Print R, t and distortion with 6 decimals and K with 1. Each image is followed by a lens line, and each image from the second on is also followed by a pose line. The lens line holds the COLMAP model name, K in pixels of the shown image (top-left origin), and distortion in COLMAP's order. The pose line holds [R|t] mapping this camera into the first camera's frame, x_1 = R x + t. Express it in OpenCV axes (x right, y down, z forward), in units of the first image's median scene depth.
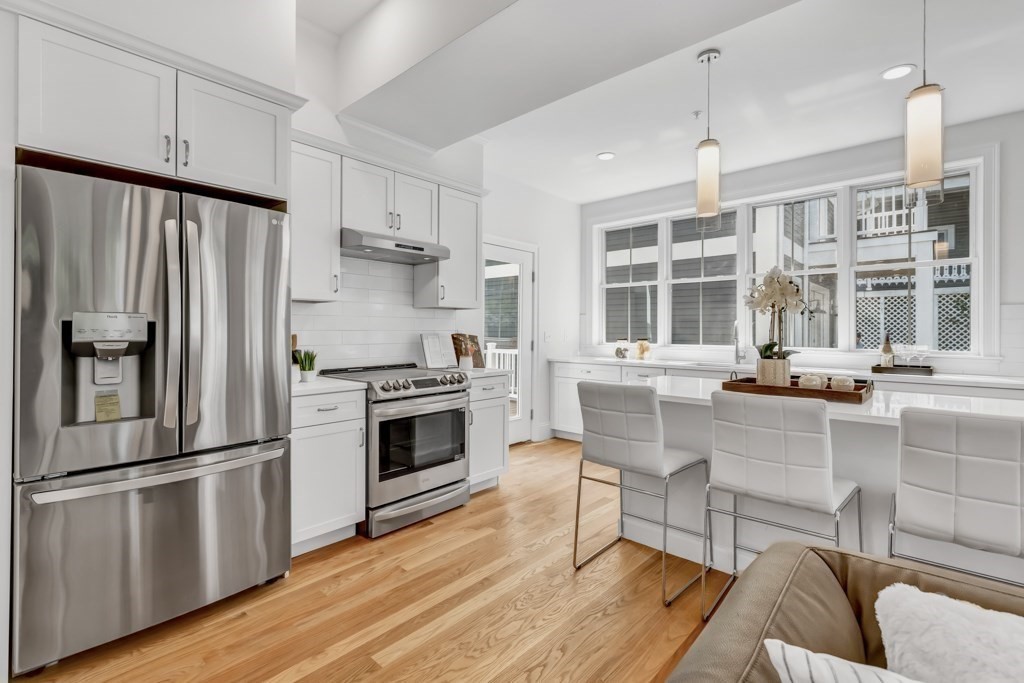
lens RADIAL K [[465.5, 0, 516.8], [0, 465.5, 329.8], [0, 0, 1]] dist [-0.000151, 0.000001]
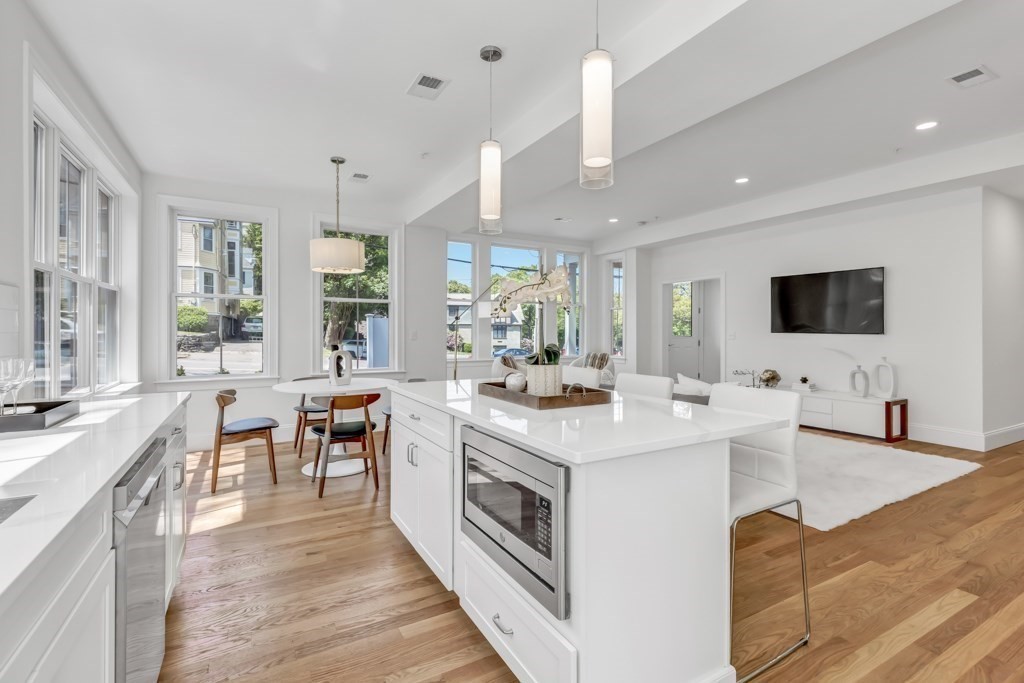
lens RADIAL K [[473.4, 0, 515.7], [0, 473.4, 332.0], [0, 0, 1]] dist [0.001042, -0.000008]
pose [[-0.950008, -0.006502, 0.312157, 0.220352], [-0.006542, 0.999978, 0.000919, 0.004320], [-0.312156, -0.001169, -0.950030, 1.218473]]
